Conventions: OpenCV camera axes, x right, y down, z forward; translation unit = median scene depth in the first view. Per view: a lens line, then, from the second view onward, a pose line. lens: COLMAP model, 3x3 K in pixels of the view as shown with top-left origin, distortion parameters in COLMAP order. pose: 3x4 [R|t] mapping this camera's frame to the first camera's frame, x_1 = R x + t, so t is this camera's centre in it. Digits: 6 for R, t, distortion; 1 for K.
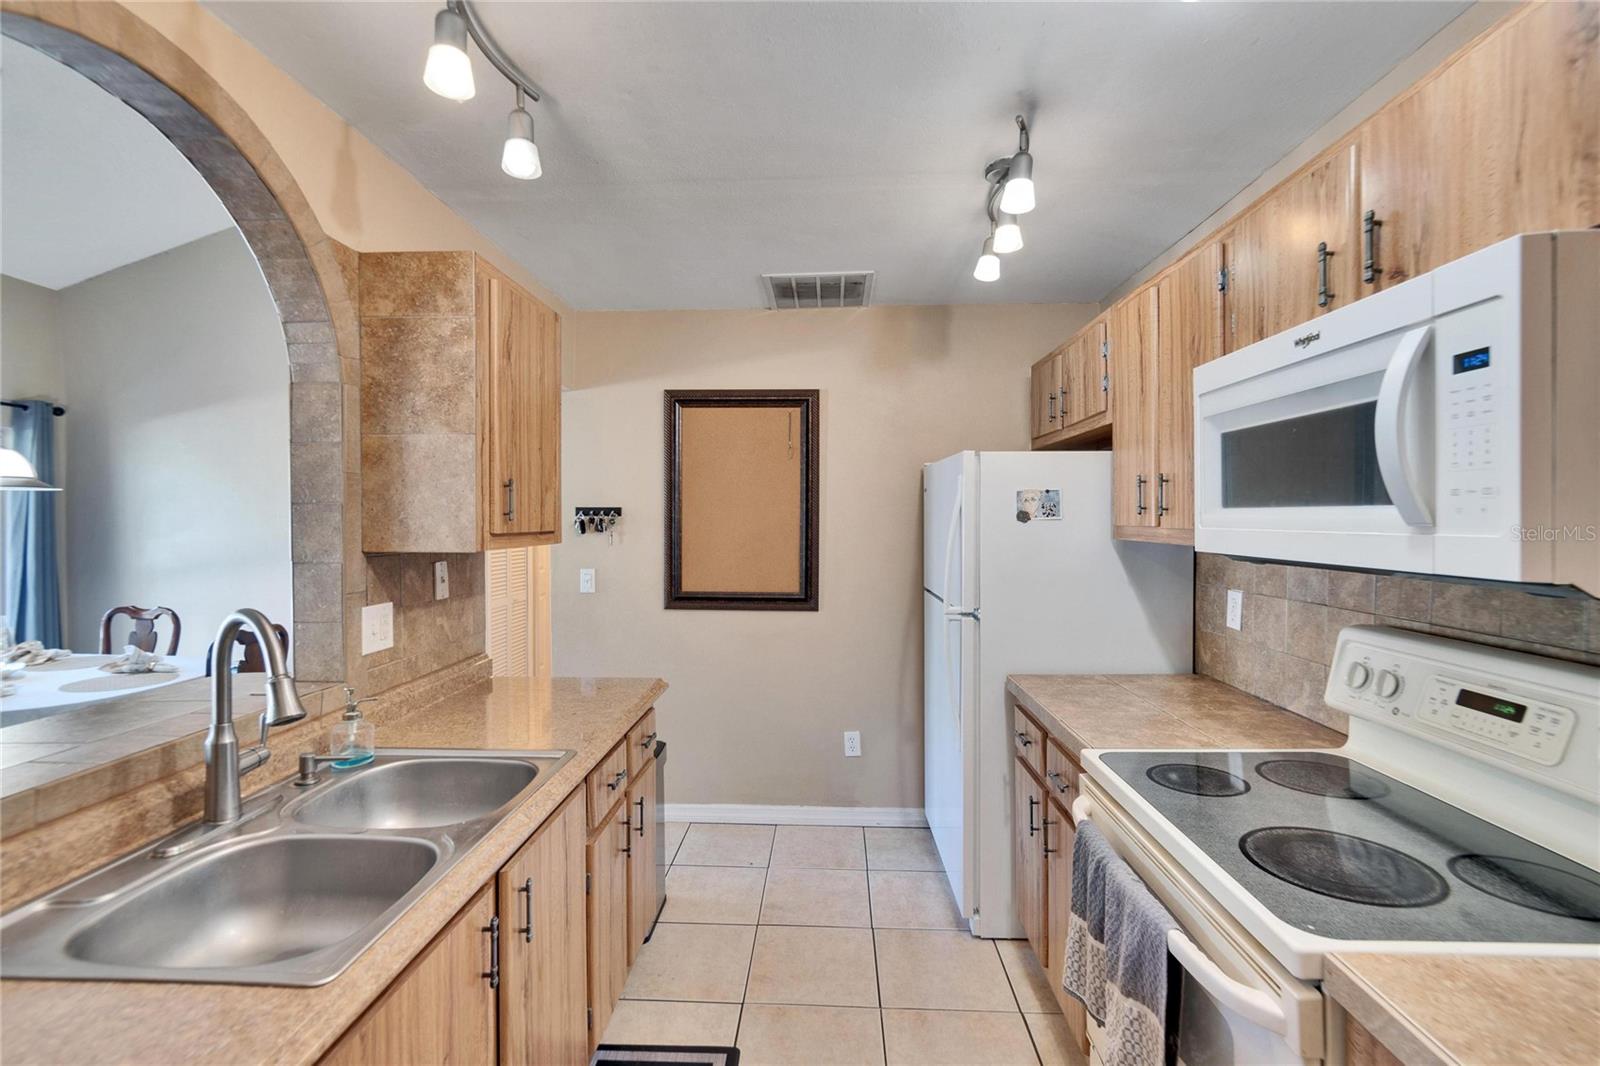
lens RADIAL K [[705.5, 0, 796.1], [0, 705.5, 523.0], [0, 0, 1]] dist [-0.004496, -0.000516]
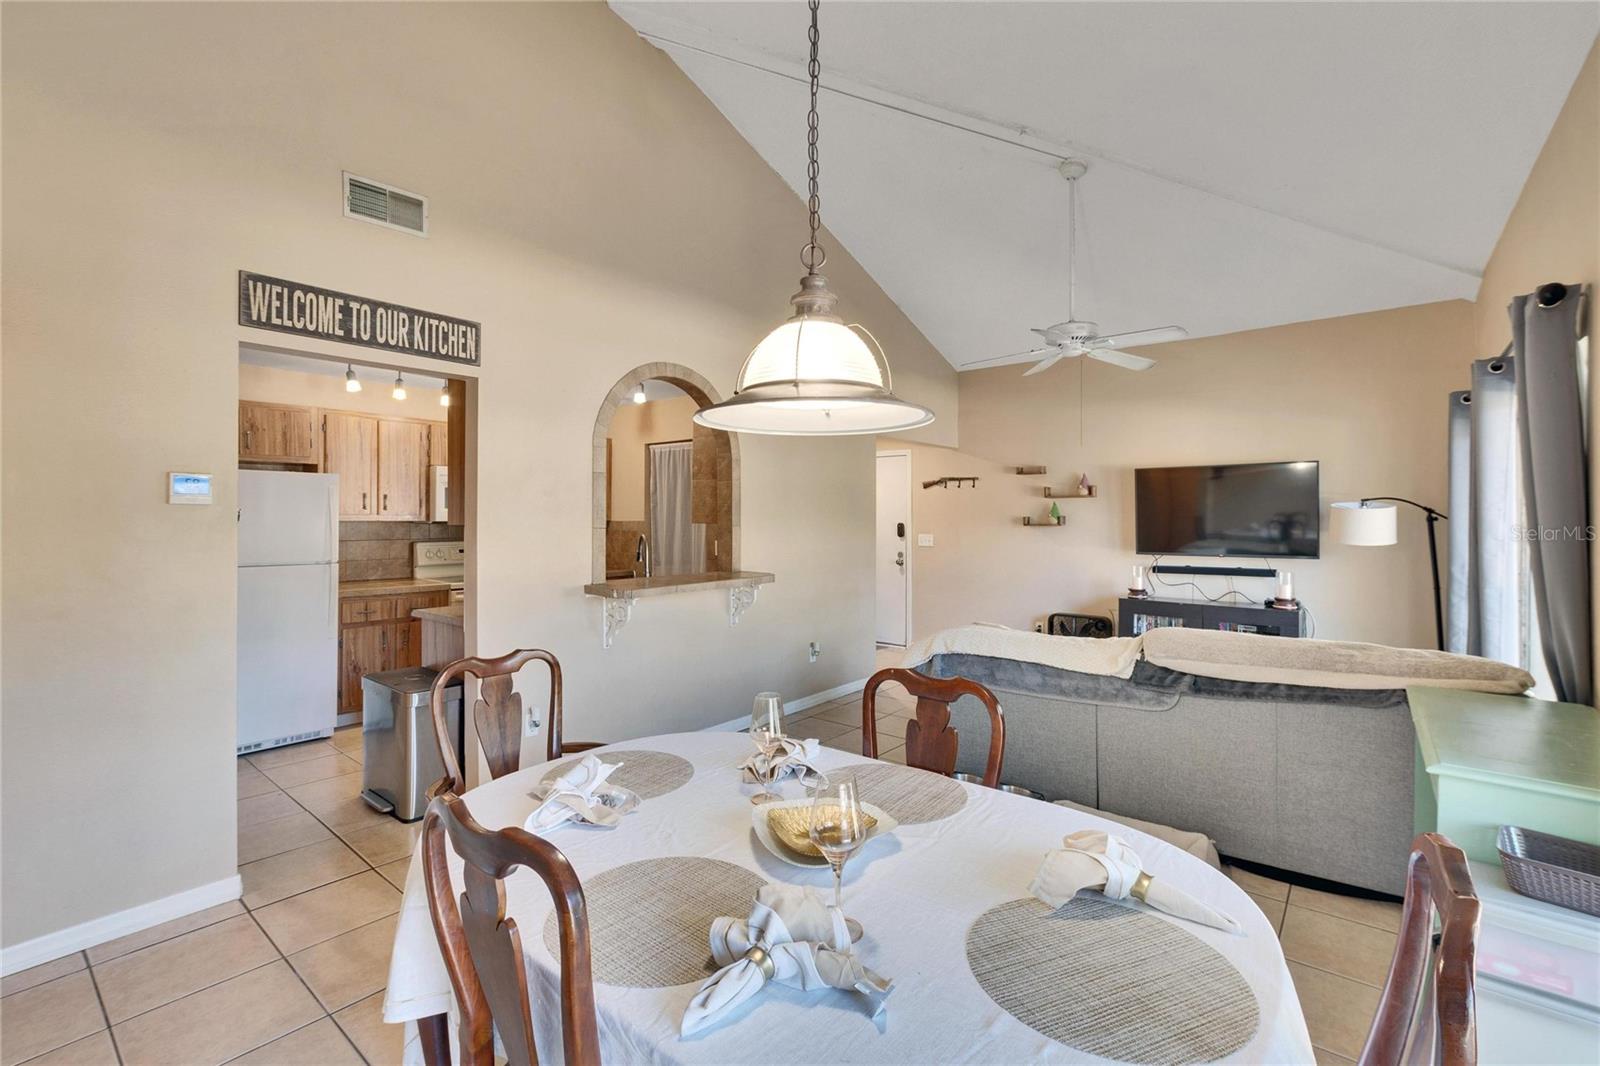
lens RADIAL K [[710.2, 0, 793.0], [0, 710.2, 519.0], [0, 0, 1]] dist [-0.005428, 0.000844]
pose [[-0.794431, -0.001823, 0.607352, -2.454630], [0.003172, 0.999969, 0.007150, 0.010270], [-0.607346, 0.007607, -0.794401, 2.314022]]
